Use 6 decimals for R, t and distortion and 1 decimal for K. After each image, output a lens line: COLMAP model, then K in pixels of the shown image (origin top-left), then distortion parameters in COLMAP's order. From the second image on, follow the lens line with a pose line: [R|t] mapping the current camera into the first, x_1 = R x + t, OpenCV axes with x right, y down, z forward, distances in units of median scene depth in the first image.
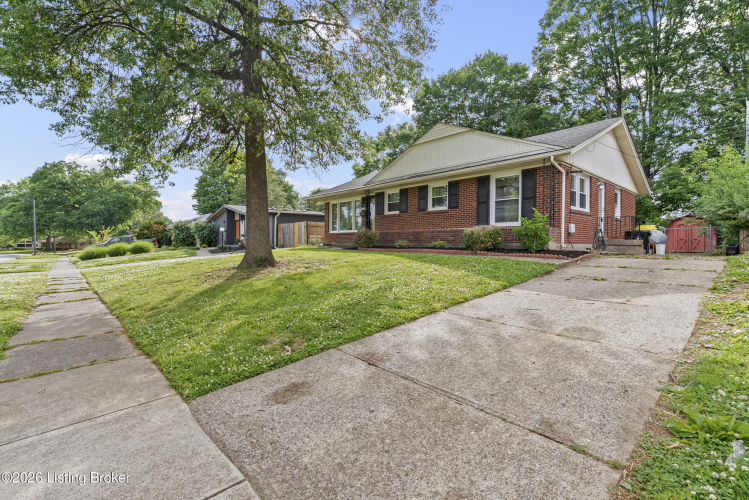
lens RADIAL K [[342.5, 0, 376.7], [0, 342.5, 245.9], [0, 0, 1]] dist [0.006075, 0.000509]
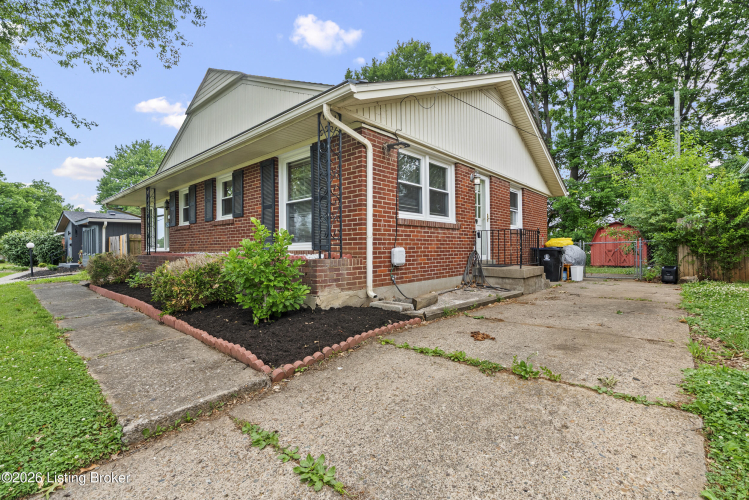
lens RADIAL K [[342.5, 0, 373.4], [0, 342.5, 247.3], [0, 0, 1]] dist [0.006075, 0.000509]
pose [[0.994164, -0.013883, 0.106984, 0.308648], [0.015219, 0.999816, -0.011677, -0.037669], [-0.106802, 0.013237, 0.994192, 0.316680]]
